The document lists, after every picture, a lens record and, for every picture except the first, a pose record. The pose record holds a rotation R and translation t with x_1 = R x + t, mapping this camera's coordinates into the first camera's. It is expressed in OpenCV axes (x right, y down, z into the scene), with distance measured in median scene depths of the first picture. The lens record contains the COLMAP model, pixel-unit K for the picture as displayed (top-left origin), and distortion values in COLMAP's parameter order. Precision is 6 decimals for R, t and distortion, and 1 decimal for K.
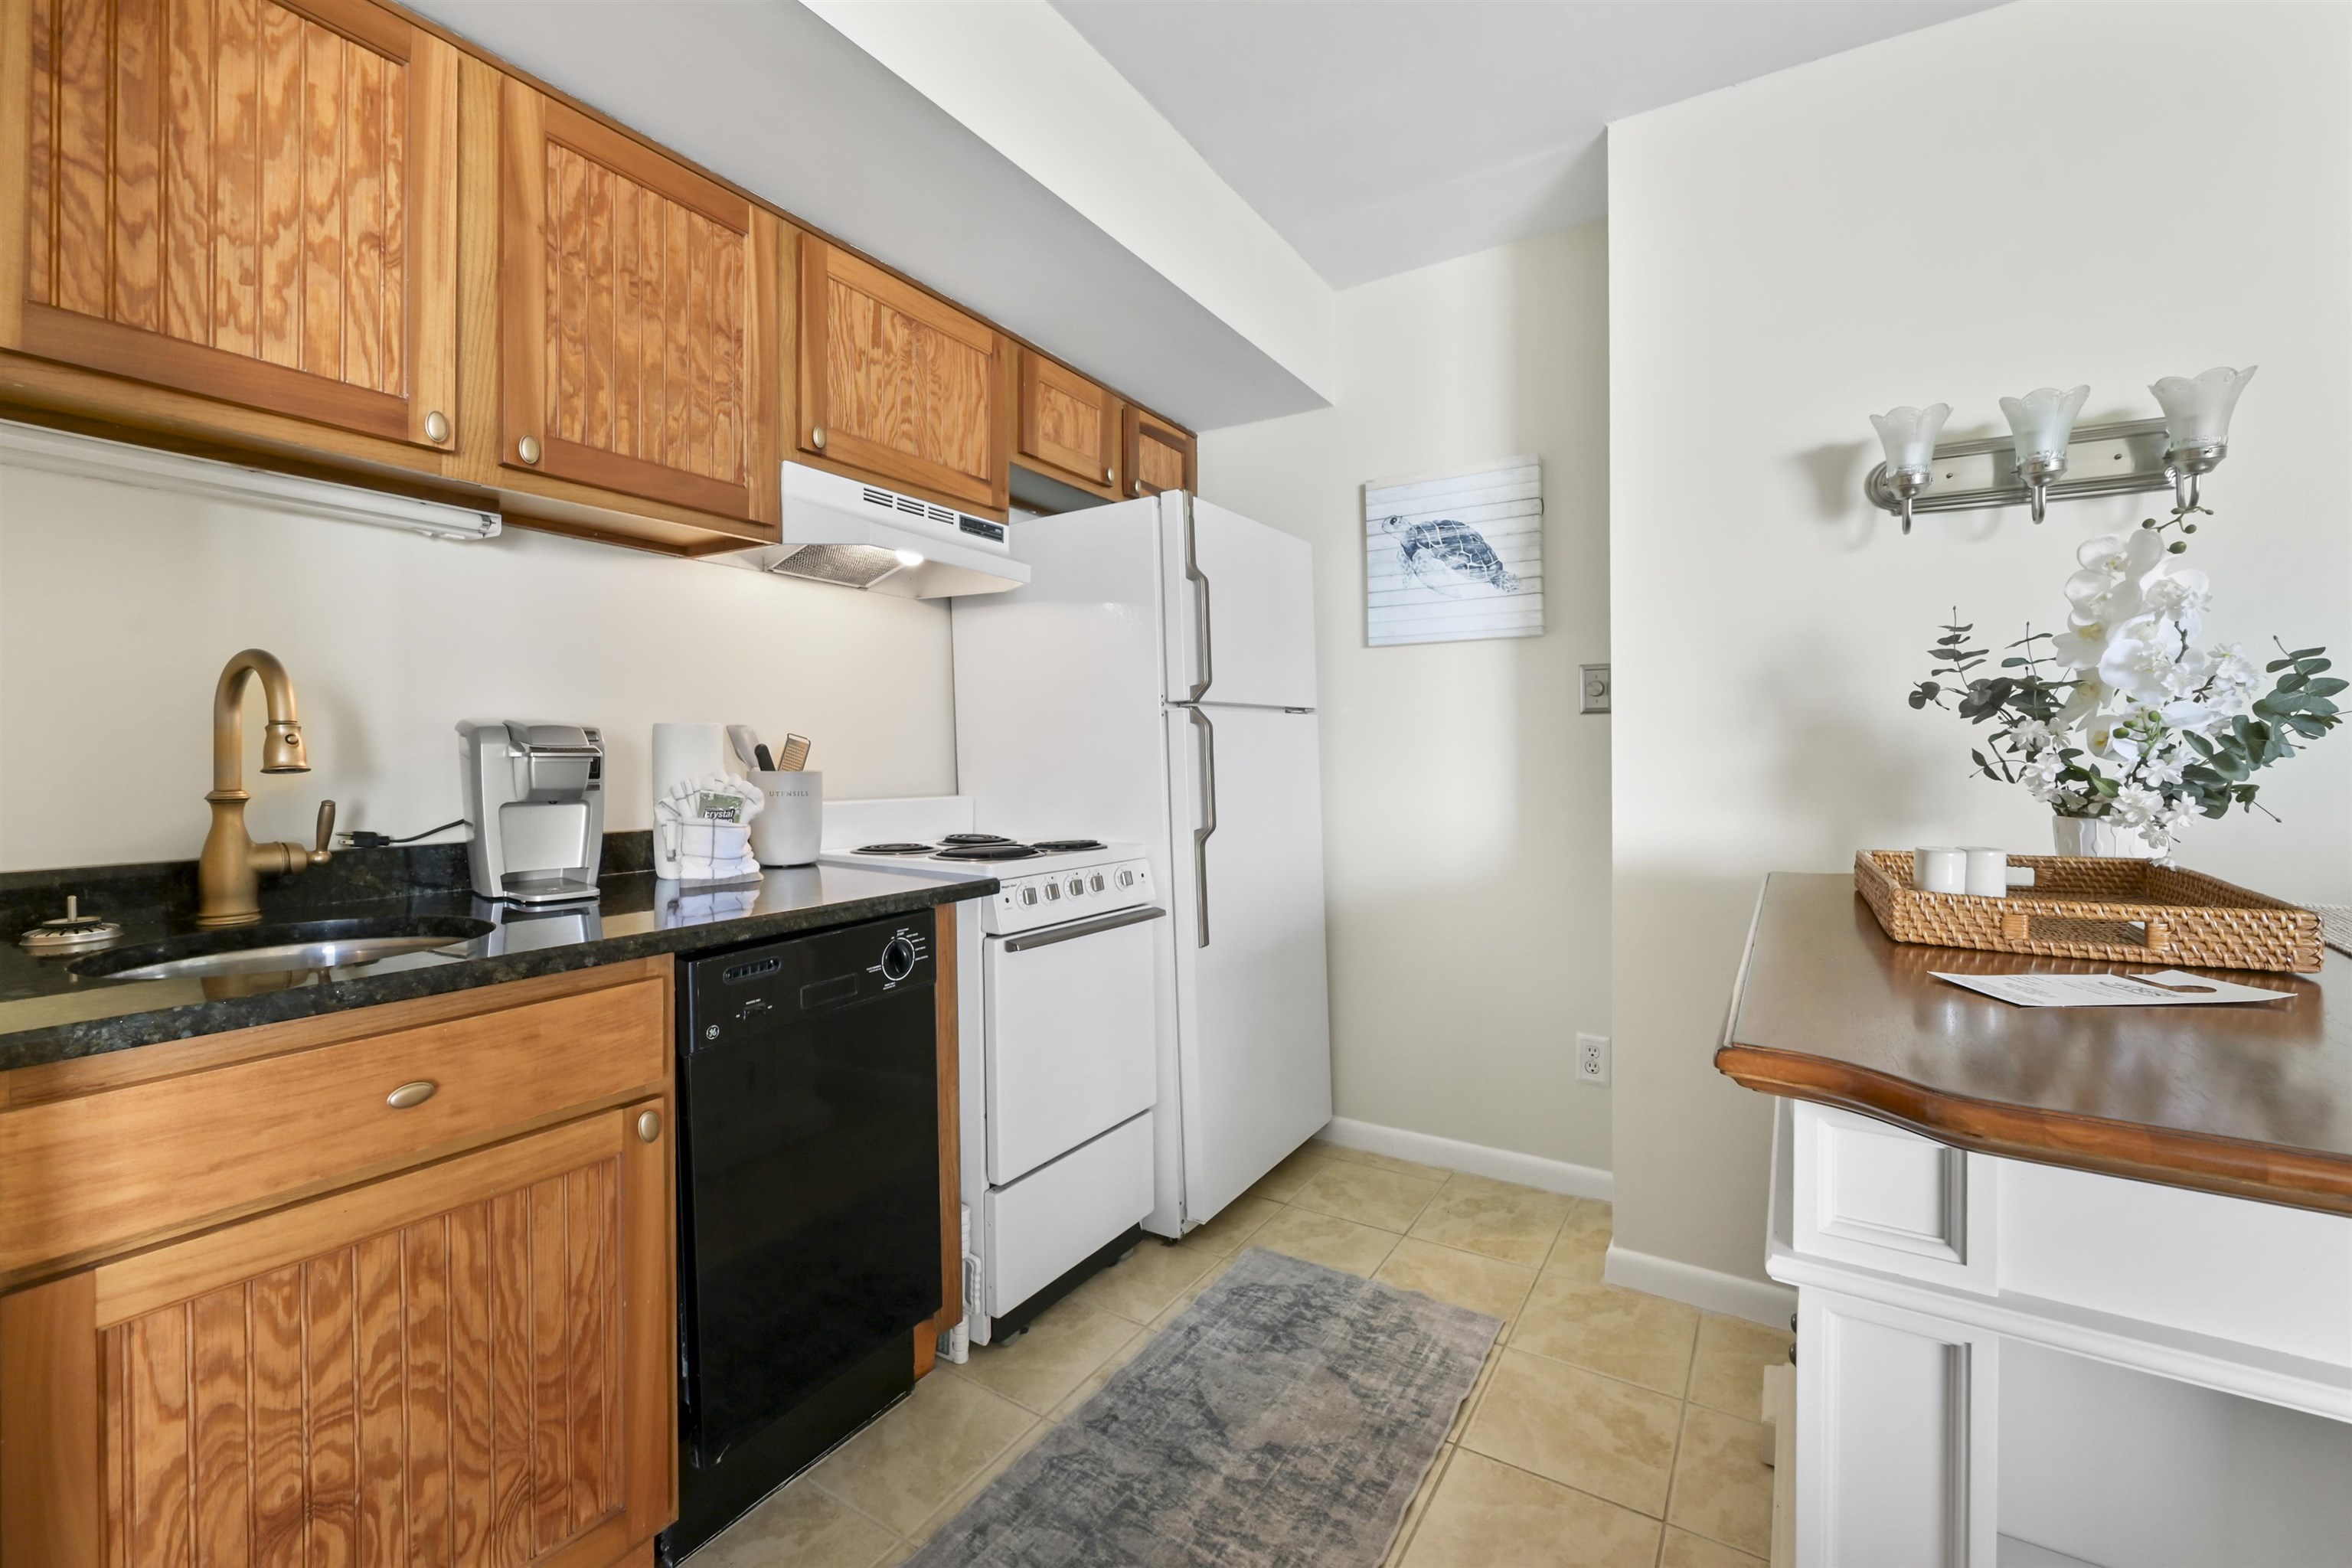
lens RADIAL K [[979.1, 0, 1183.6], [0, 979.1, 763.5], [0, 0, 1]] dist [-0.002338, -0.000147]
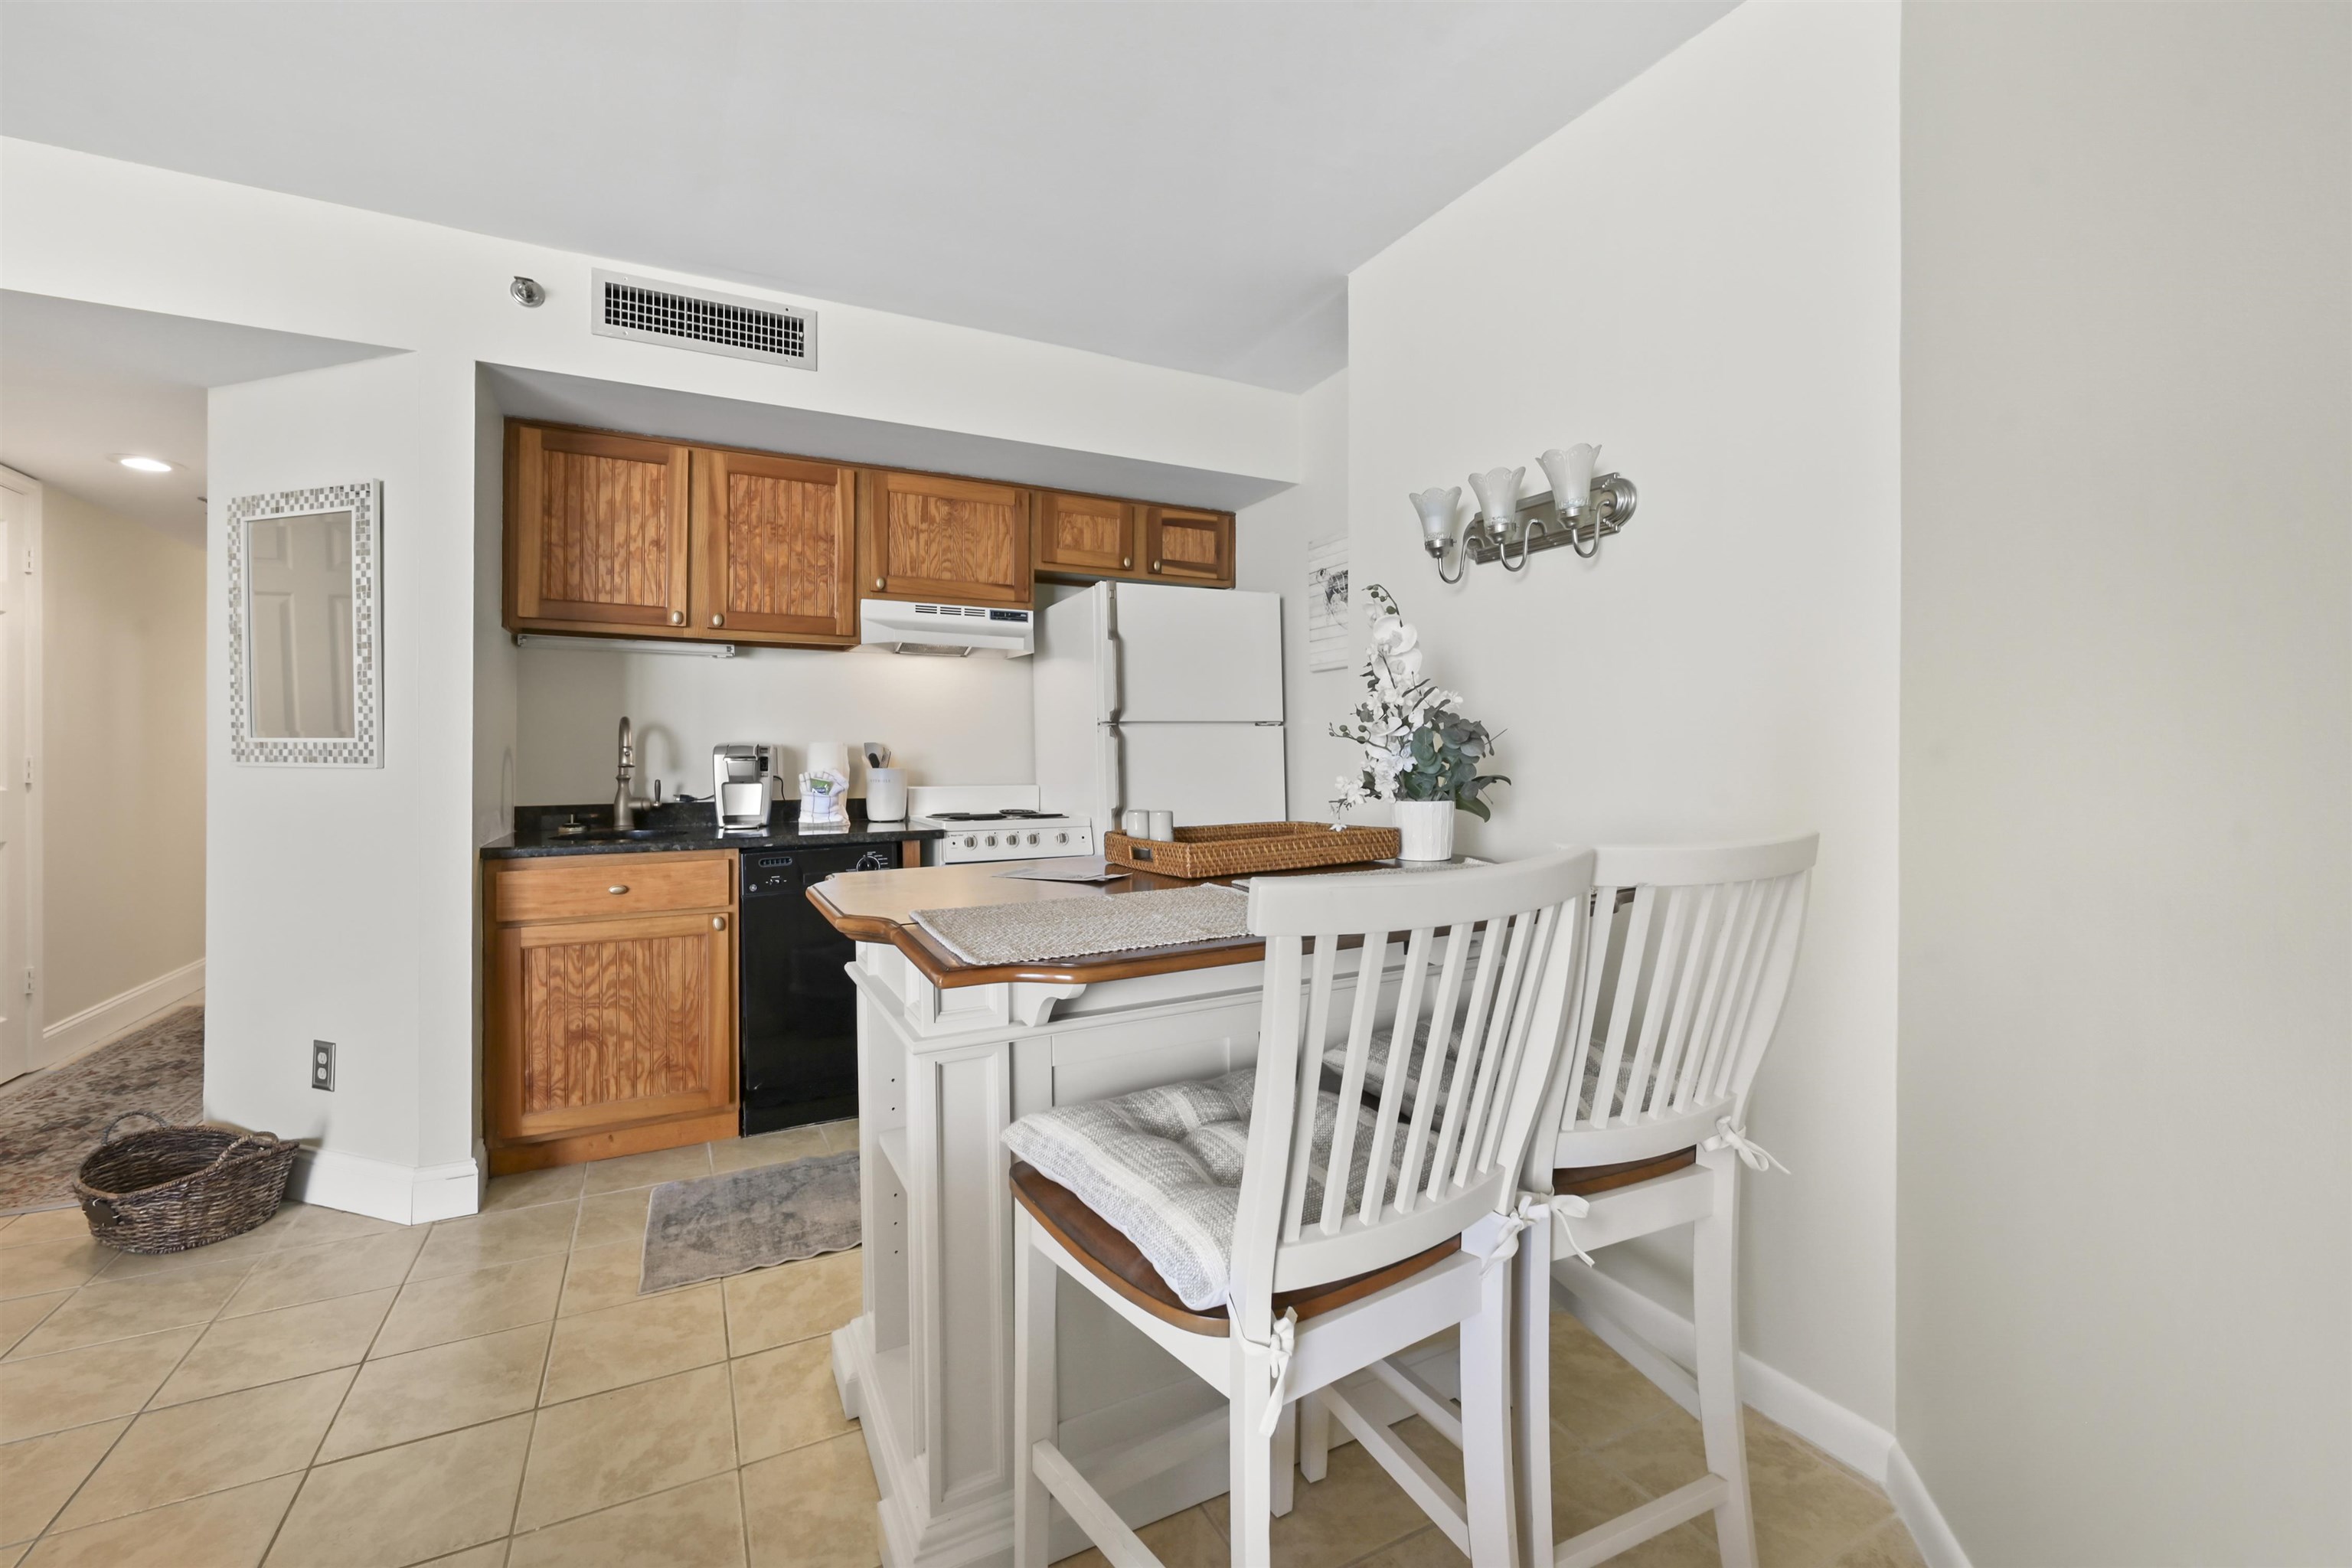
lens RADIAL K [[991.7, 0, 1189.5], [0, 991.7, 757.3], [0, 0, 1]] dist [-0.000652, -0.000003]
pose [[0.861301, -0.006151, -0.508058, 1.136308], [0.000884, 0.999943, -0.010608, 0.008859], [0.508095, 0.008687, 0.861257, -0.309217]]
